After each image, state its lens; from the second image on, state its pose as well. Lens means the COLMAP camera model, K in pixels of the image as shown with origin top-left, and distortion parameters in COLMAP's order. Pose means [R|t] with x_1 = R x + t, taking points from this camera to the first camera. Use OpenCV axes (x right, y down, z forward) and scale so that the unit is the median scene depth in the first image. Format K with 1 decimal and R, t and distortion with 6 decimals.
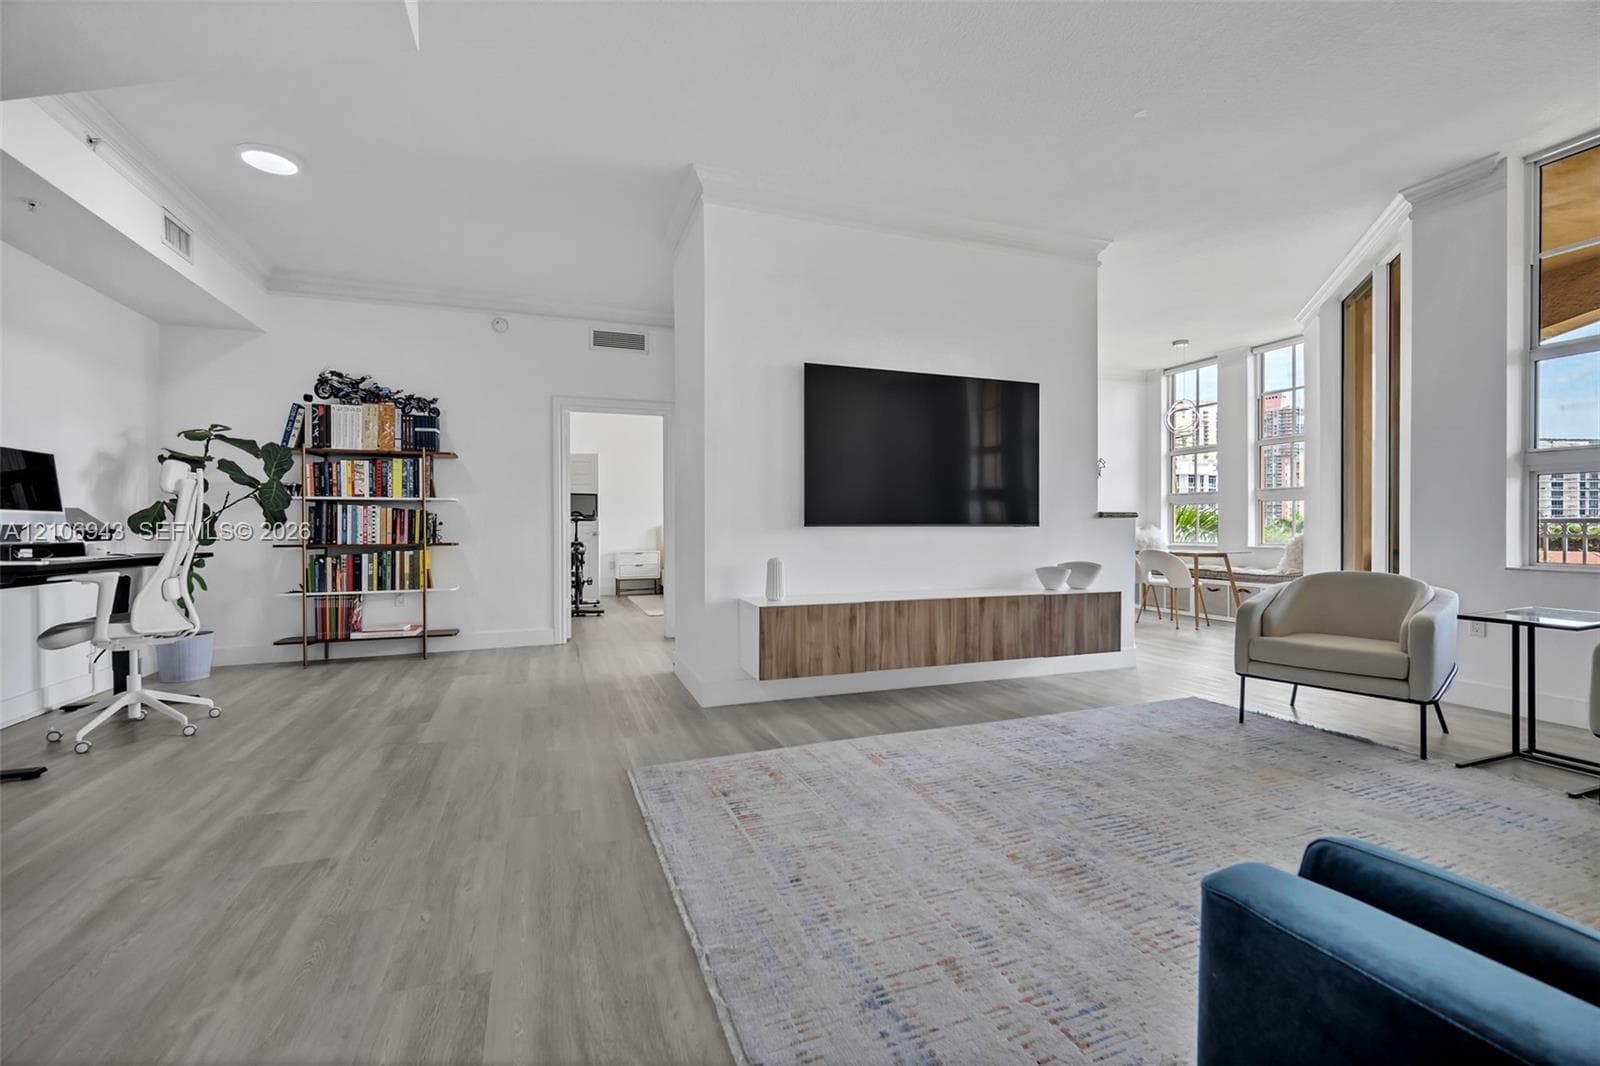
lens RADIAL K [[675.4, 0, 802.3], [0, 675.4, 530.7], [0, 0, 1]] dist [0.000356, -0.001431]
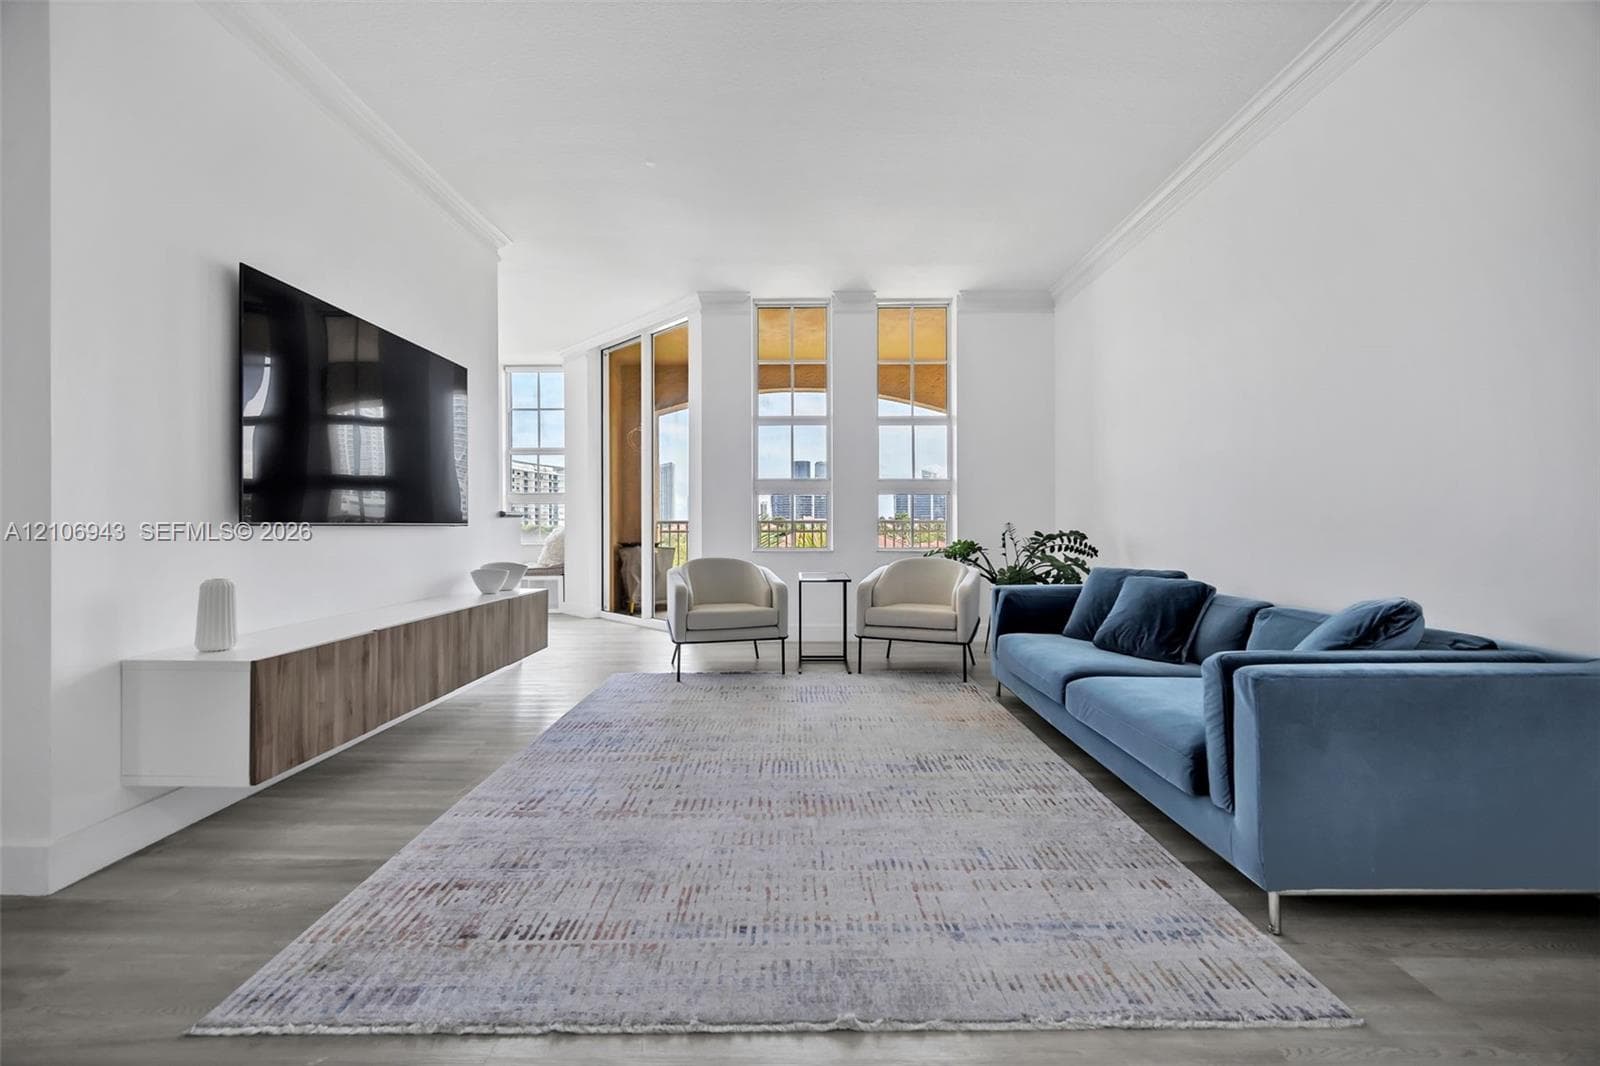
lens RADIAL K [[675.4, 0, 791.2], [0, 675.4, 529.5], [0, 0, 1]] dist [0.000356, -0.001431]
pose [[0.364810, -0.006789, 0.931057, -0.529399], [0.007322, 0.999963, 0.004422, -0.003833], [-0.931053, 0.005204, 0.364846, 0.408468]]
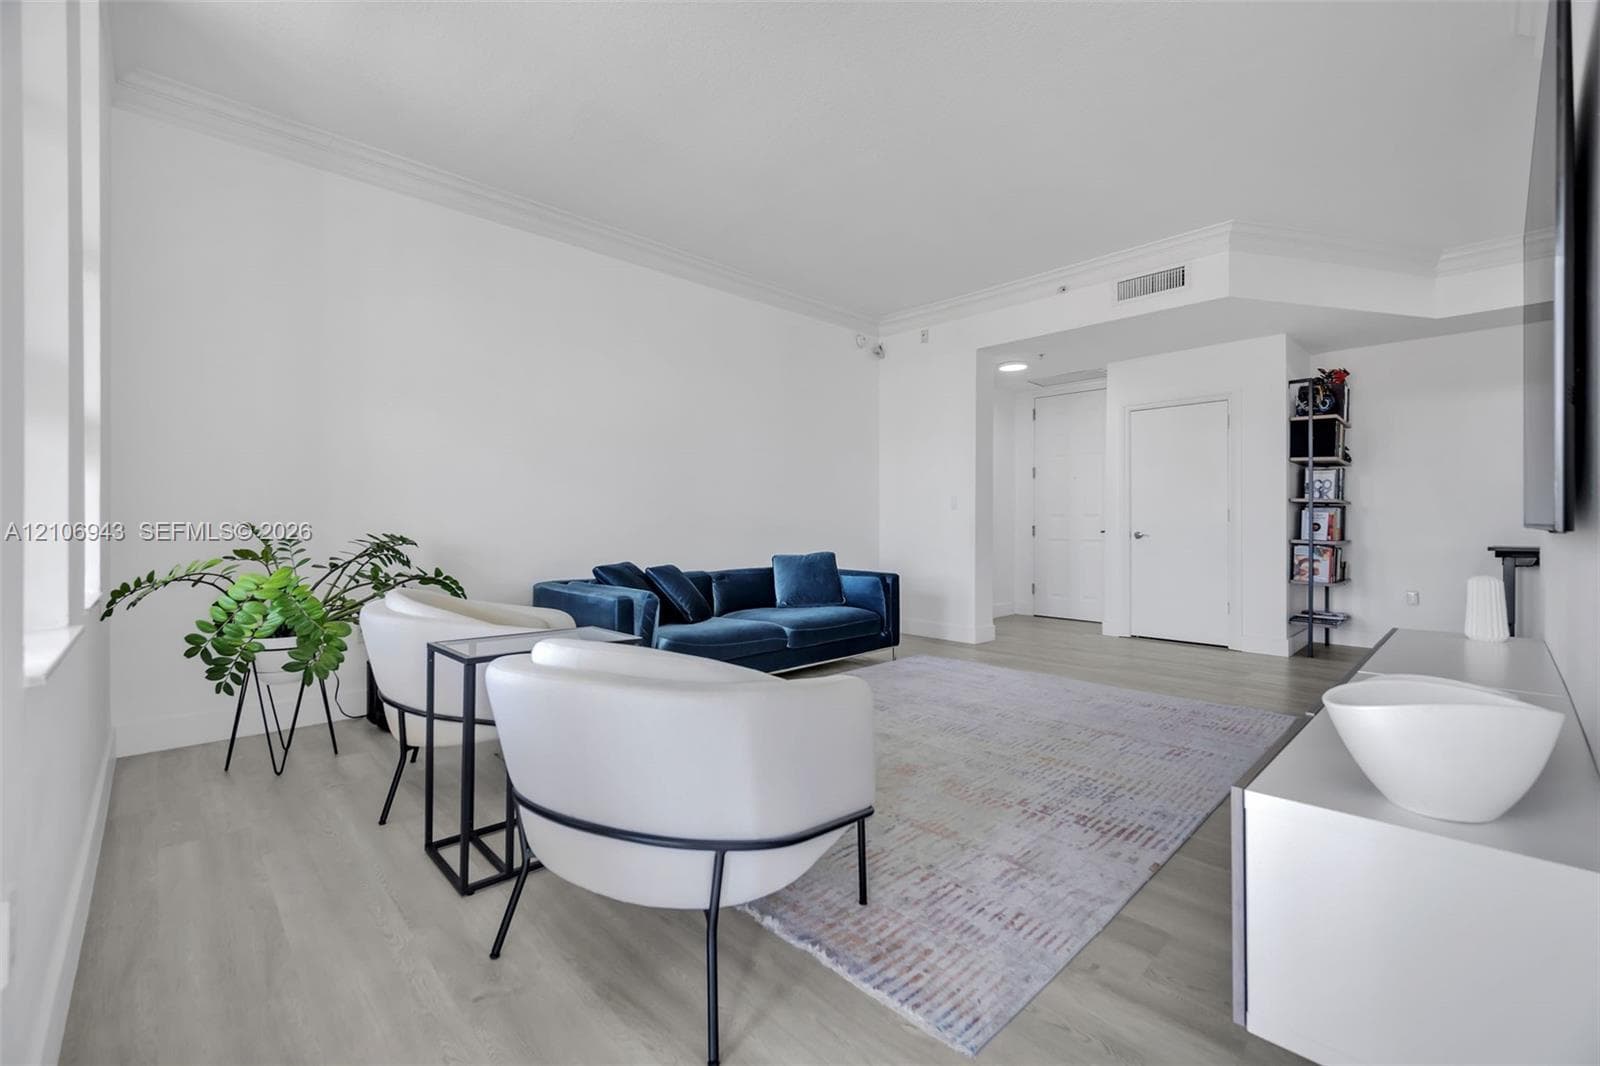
lens RADIAL K [[675.4, 0, 791.0], [0, 675.4, 526.0], [0, 0, 1]] dist [0.000356, -0.001431]
pose [[-0.923003, -0.002334, -0.384786, 1.078341], [-0.006759, 0.999926, 0.010148, -0.016067], [0.384734, 0.011968, -0.922950, 1.741834]]
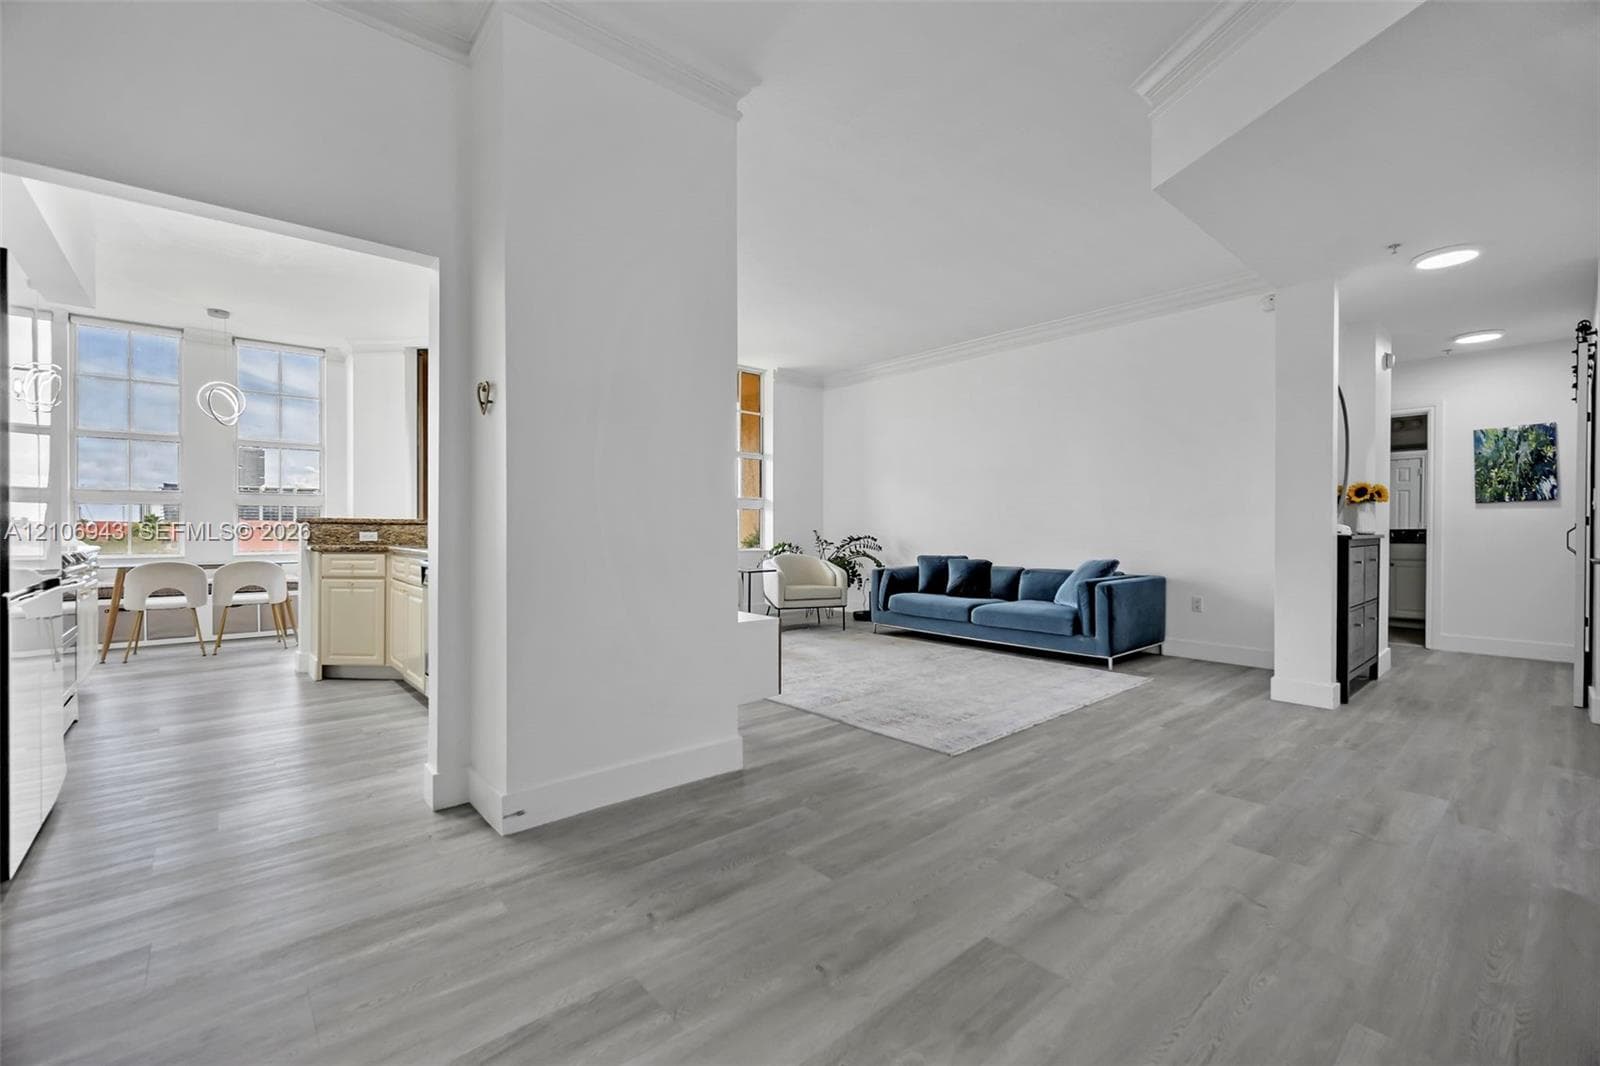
lens RADIAL K [[675.4, 0, 791.8], [0, 675.4, 526.7], [0, 0, 1]] dist [0.000356, -0.001431]
pose [[-0.341036, 0.005861, 0.940032, -1.175161], [0.005507, 0.999976, -0.004237, -0.017052], [-0.940034, 0.003732, -0.341060, 1.575363]]
